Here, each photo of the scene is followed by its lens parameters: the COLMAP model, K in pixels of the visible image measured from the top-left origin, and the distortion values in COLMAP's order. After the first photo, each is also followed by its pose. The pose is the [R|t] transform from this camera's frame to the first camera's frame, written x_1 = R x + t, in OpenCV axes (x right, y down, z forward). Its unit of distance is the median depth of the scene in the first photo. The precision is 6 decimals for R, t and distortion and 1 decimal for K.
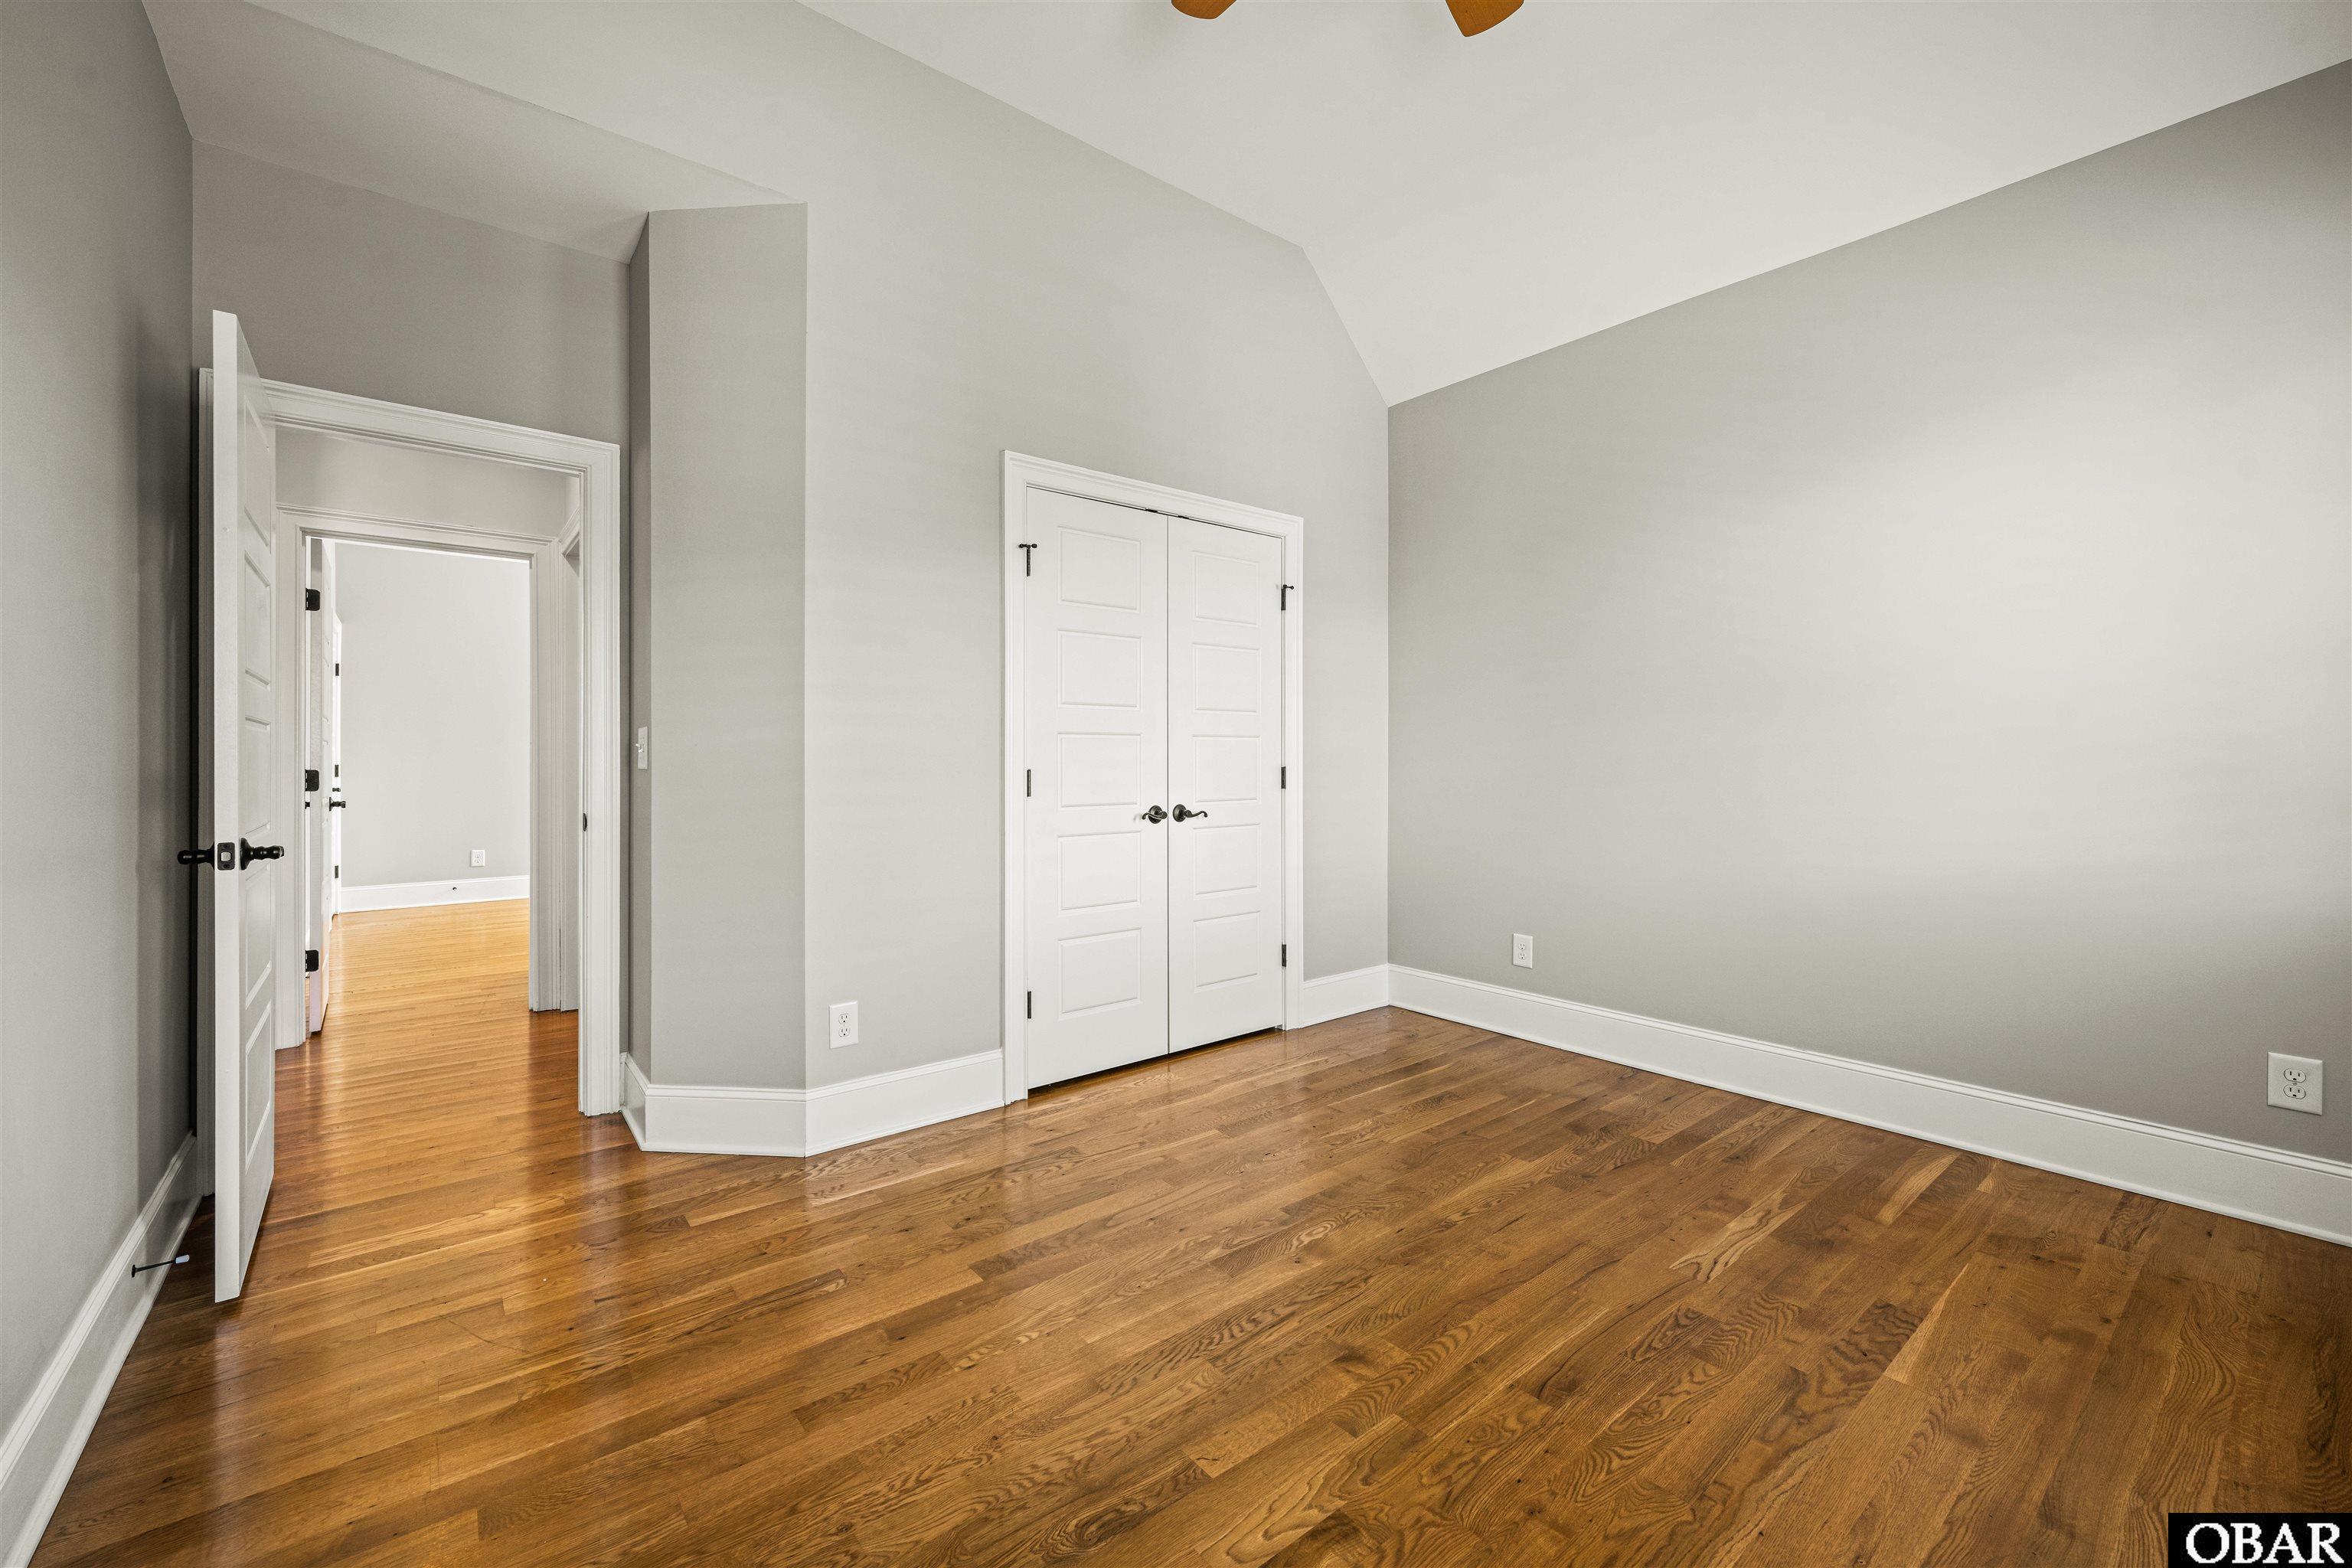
lens RADIAL K [[936.8, 0, 1175.6], [0, 936.8, 759.6], [0, 0, 1]] dist [0.003131, 0.000043]
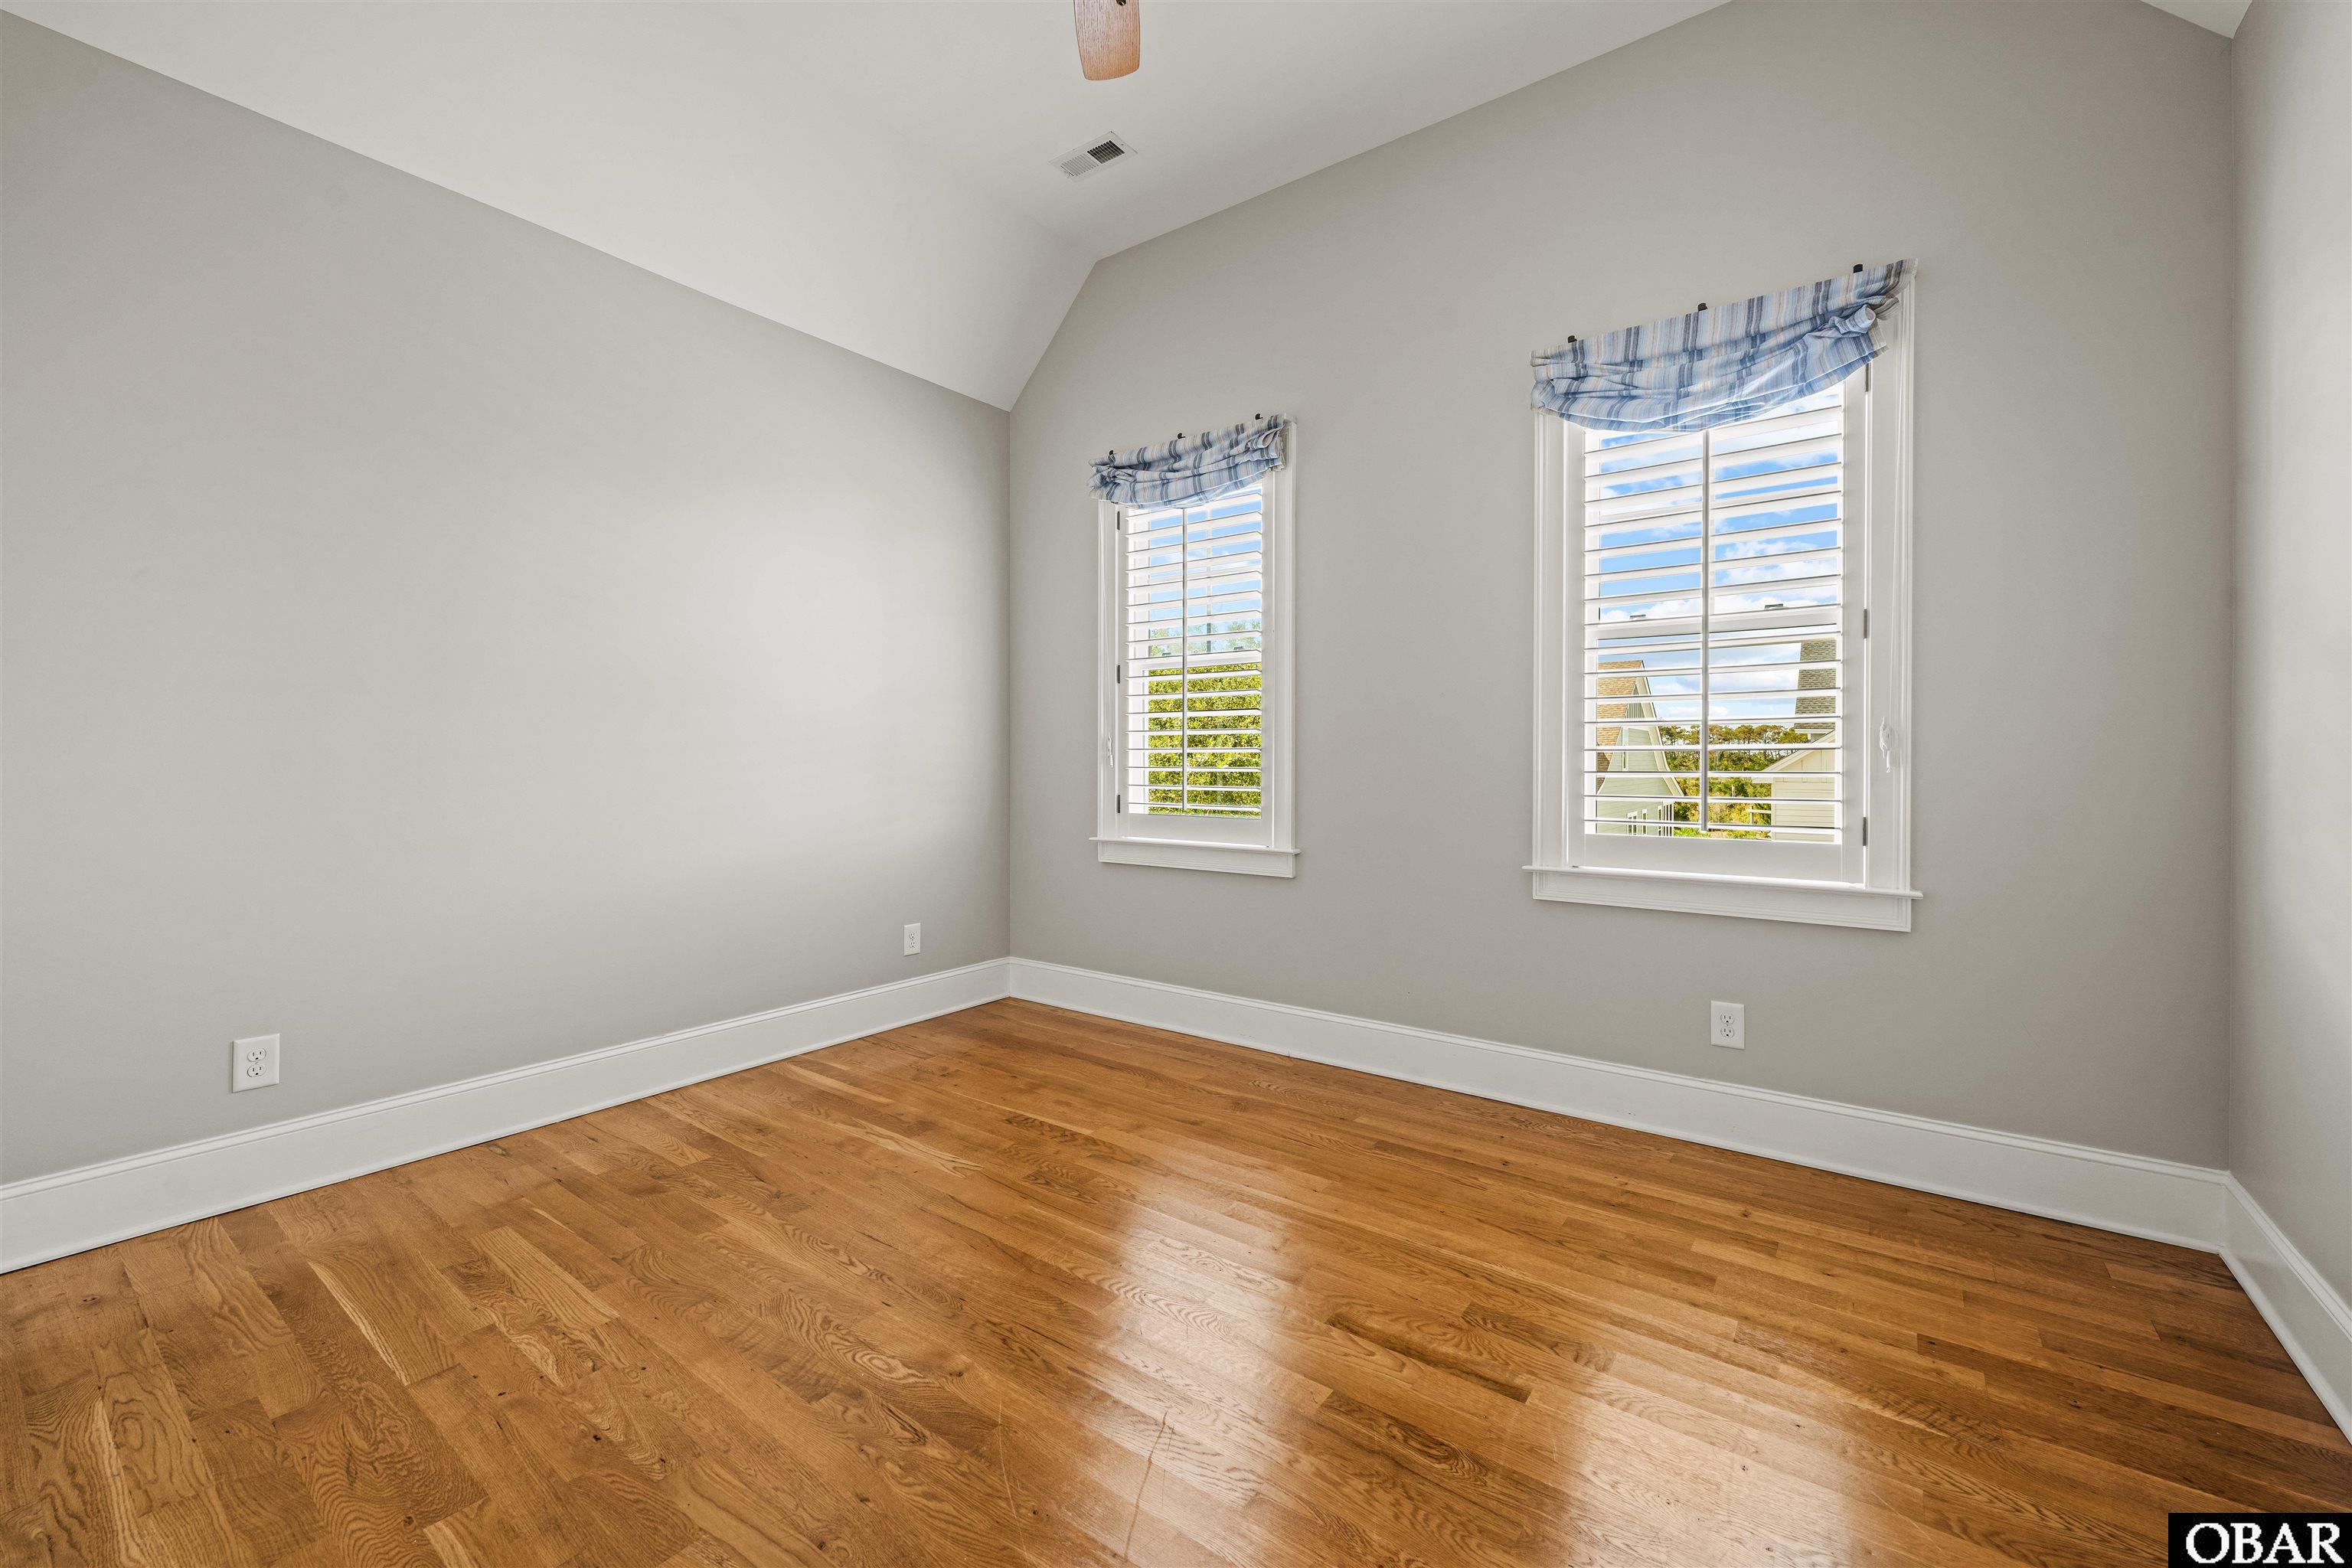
lens RADIAL K [[936.8, 0, 1186.9], [0, 936.8, 767.9], [0, 0, 1]] dist [0.003131, 0.000043]
pose [[-0.248756, -0.009244, 0.968522, -0.633633], [-0.001369, 0.999957, 0.009192, 0.003844], [-0.968565, 0.000961, -0.248758, 0.915931]]
